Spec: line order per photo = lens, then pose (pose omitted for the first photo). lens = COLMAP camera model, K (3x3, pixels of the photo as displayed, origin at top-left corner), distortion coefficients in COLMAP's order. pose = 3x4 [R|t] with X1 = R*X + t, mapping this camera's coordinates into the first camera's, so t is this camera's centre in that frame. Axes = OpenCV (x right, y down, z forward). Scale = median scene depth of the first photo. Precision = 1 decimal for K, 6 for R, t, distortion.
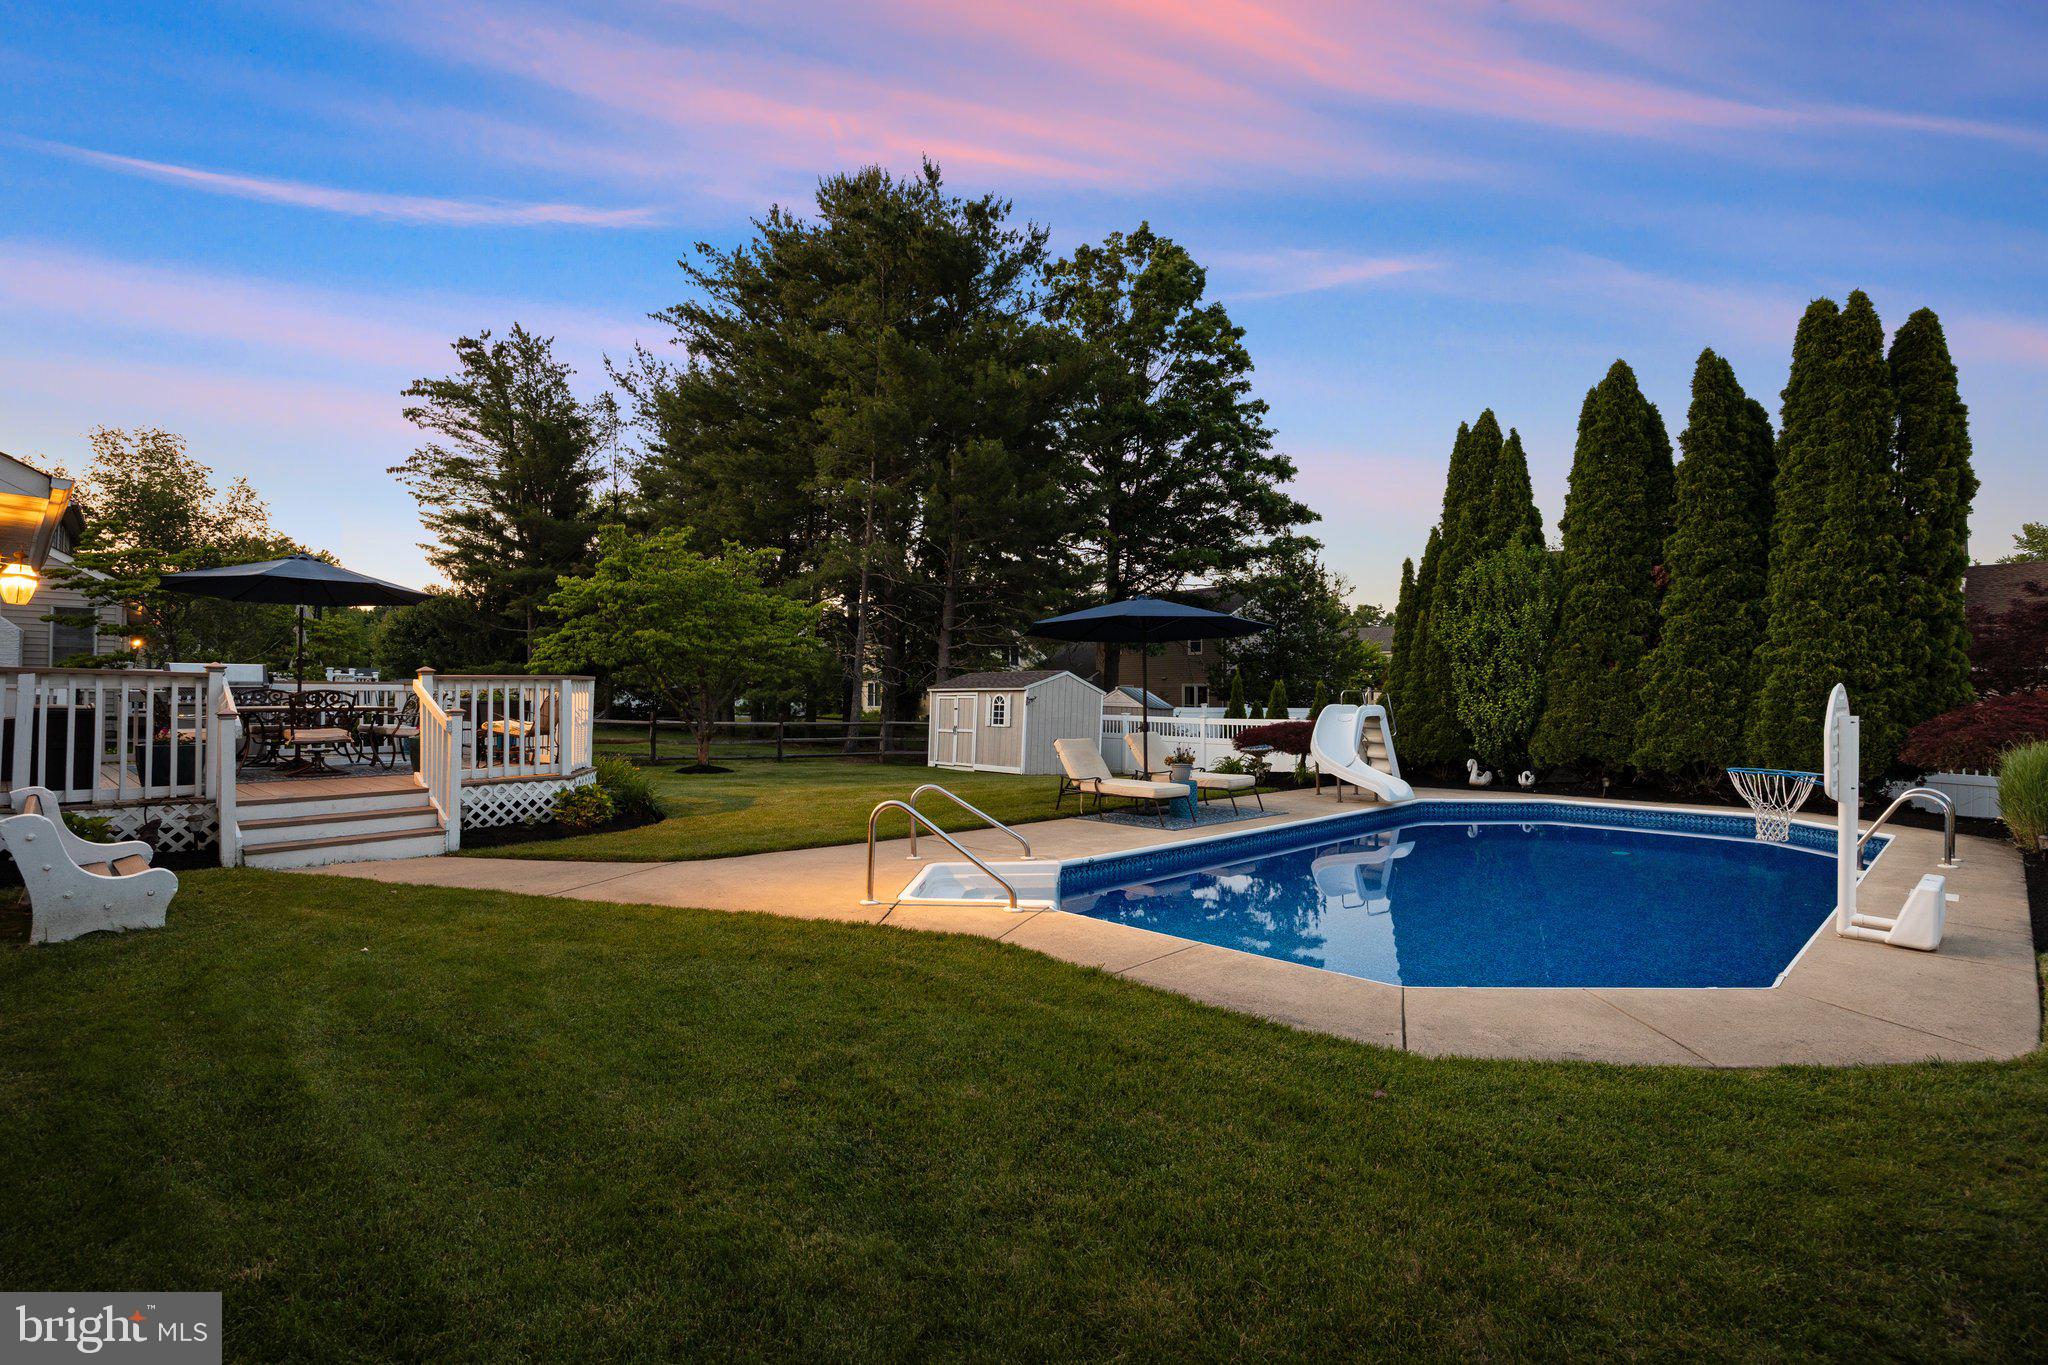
lens RADIAL K [[982.6, 0, 1024.0], [0, 982.6, 682.5], [0, 0, 1]] dist [-0.015157, -0.000467]
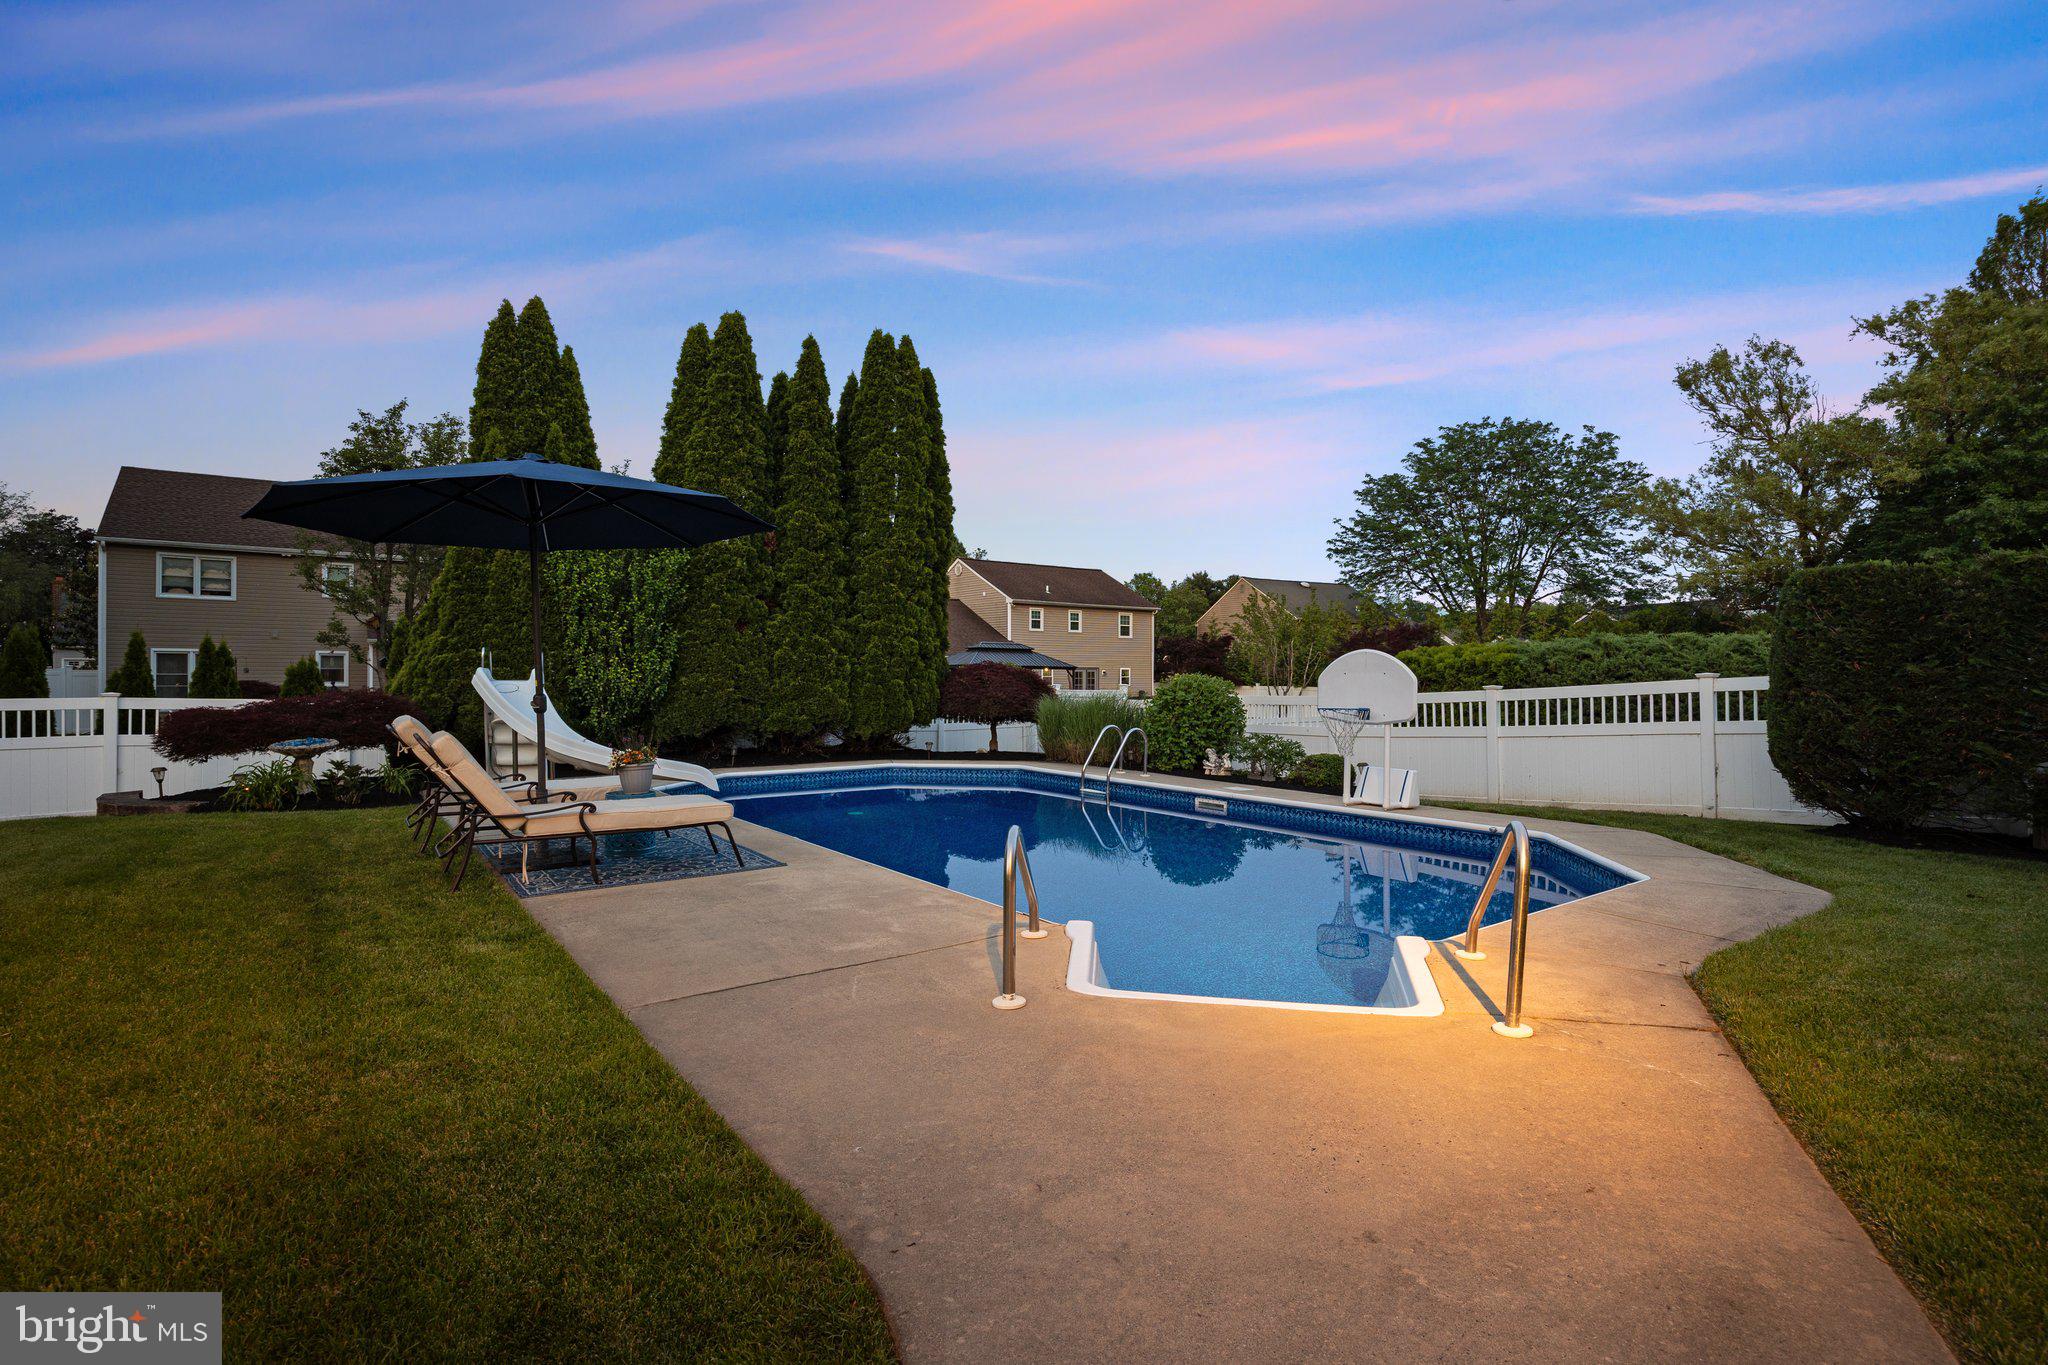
lens RADIAL K [[982.6, 0, 1024.0], [0, 982.6, 682.5], [0, 0, 1]] dist [-0.015157, -0.000467]
pose [[0.116208, -0.006752, 0.993202, -0.337286], [-0.016991, 0.999817, 0.008785, 0.023150], [-0.993080, -0.017896, 0.116072, 0.630283]]
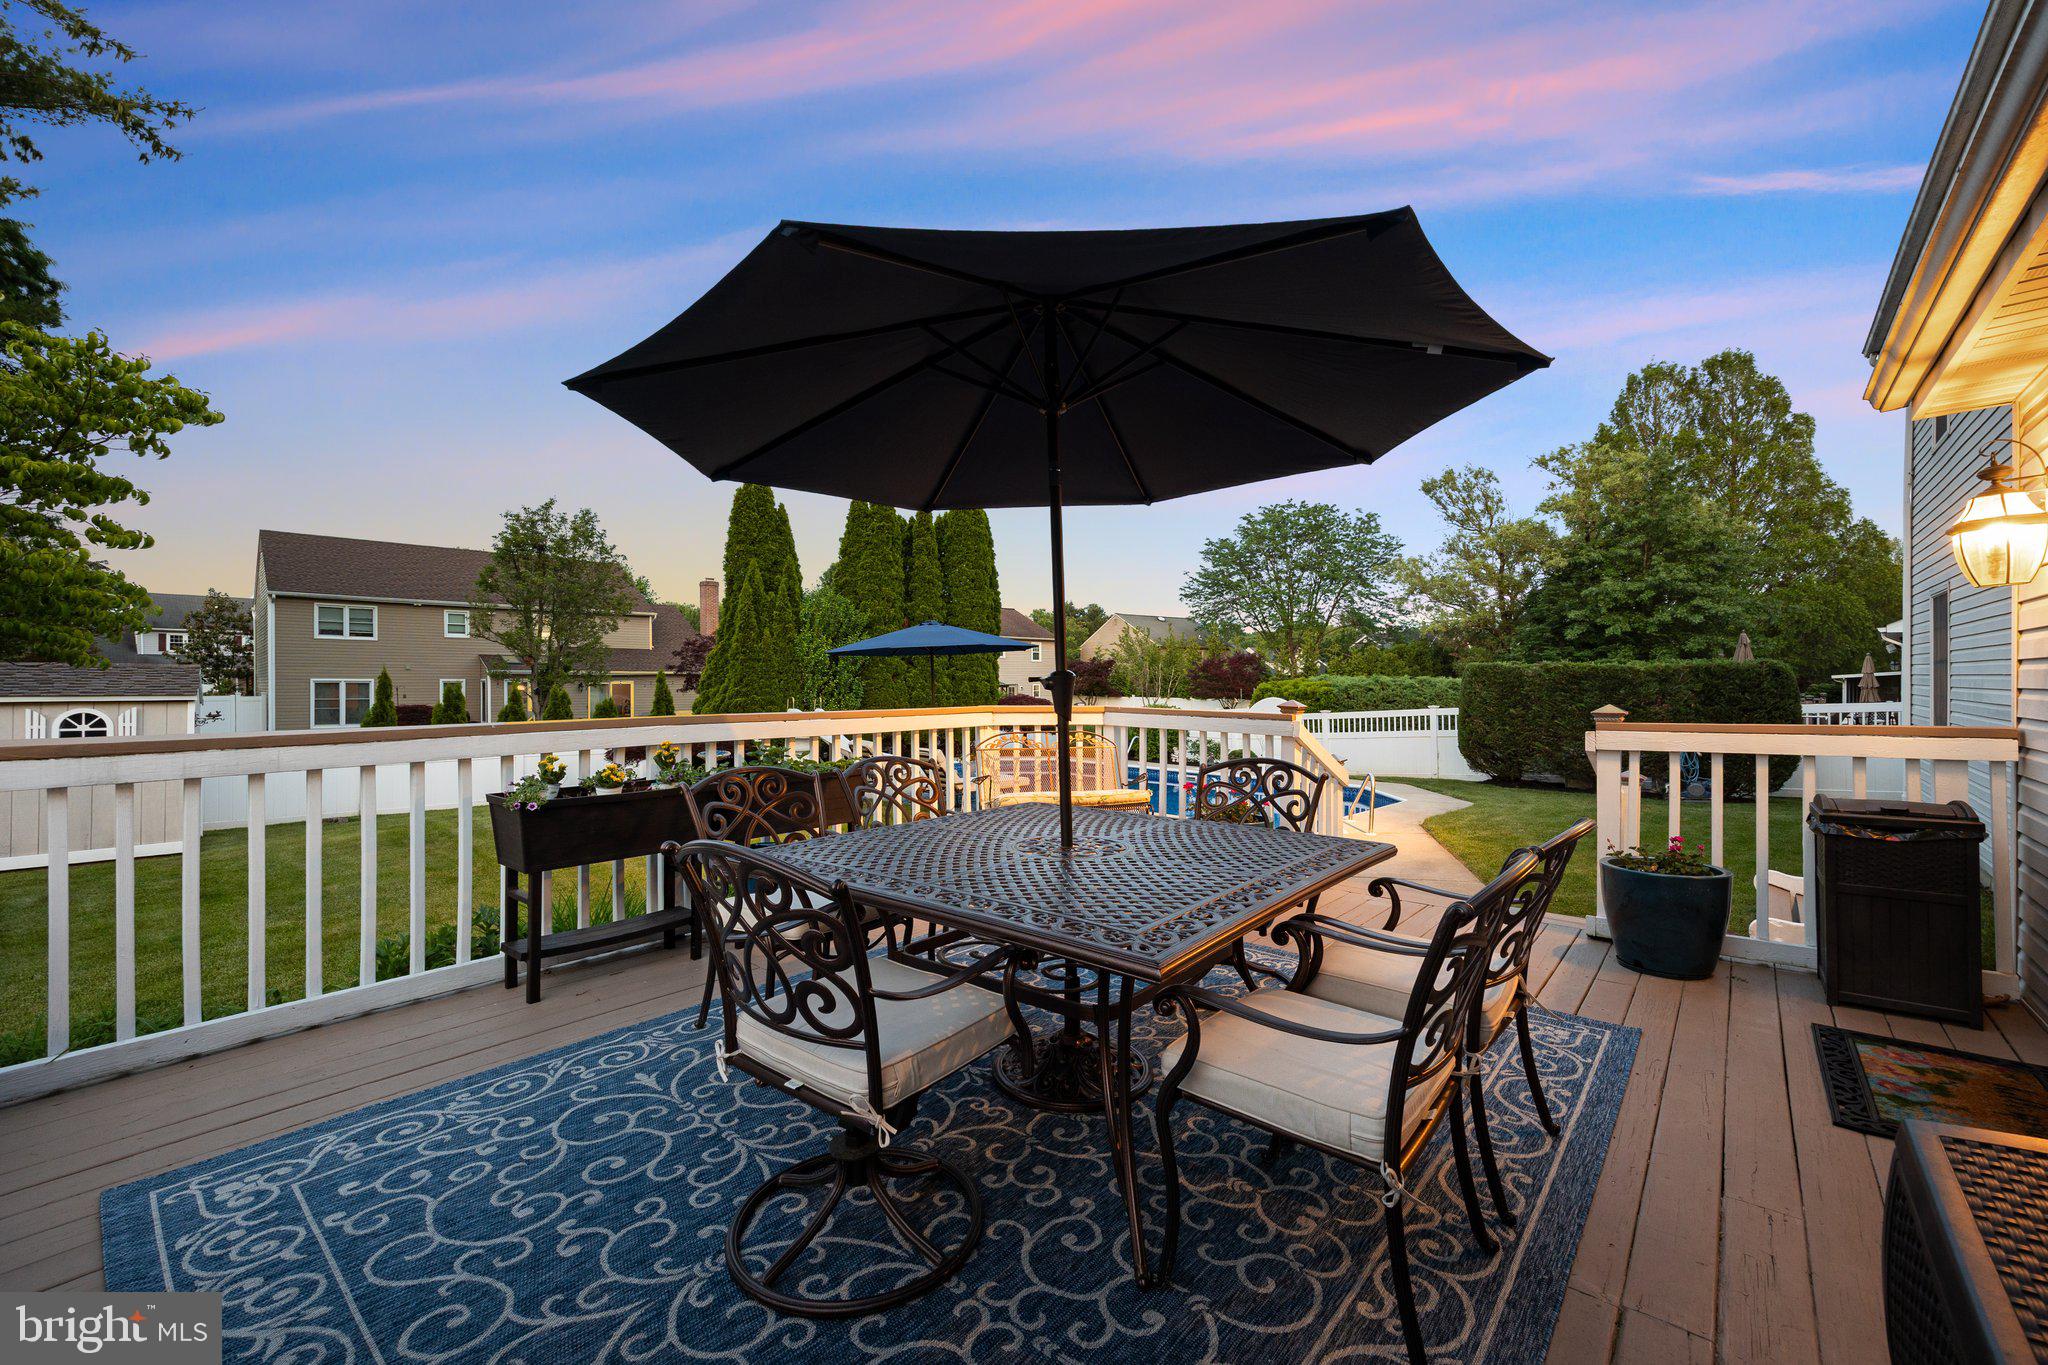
lens RADIAL K [[831.8, 0, 1024.0], [0, 831.8, 682.5], [0, 0, 1]] dist [0.000214, 0.000043]
pose [[-0.024728, -0.000563, 0.999694, -0.779016], [-0.012737, 0.999919, 0.000248, -0.014695], [-0.999613, -0.012727, -0.024733, 0.848686]]
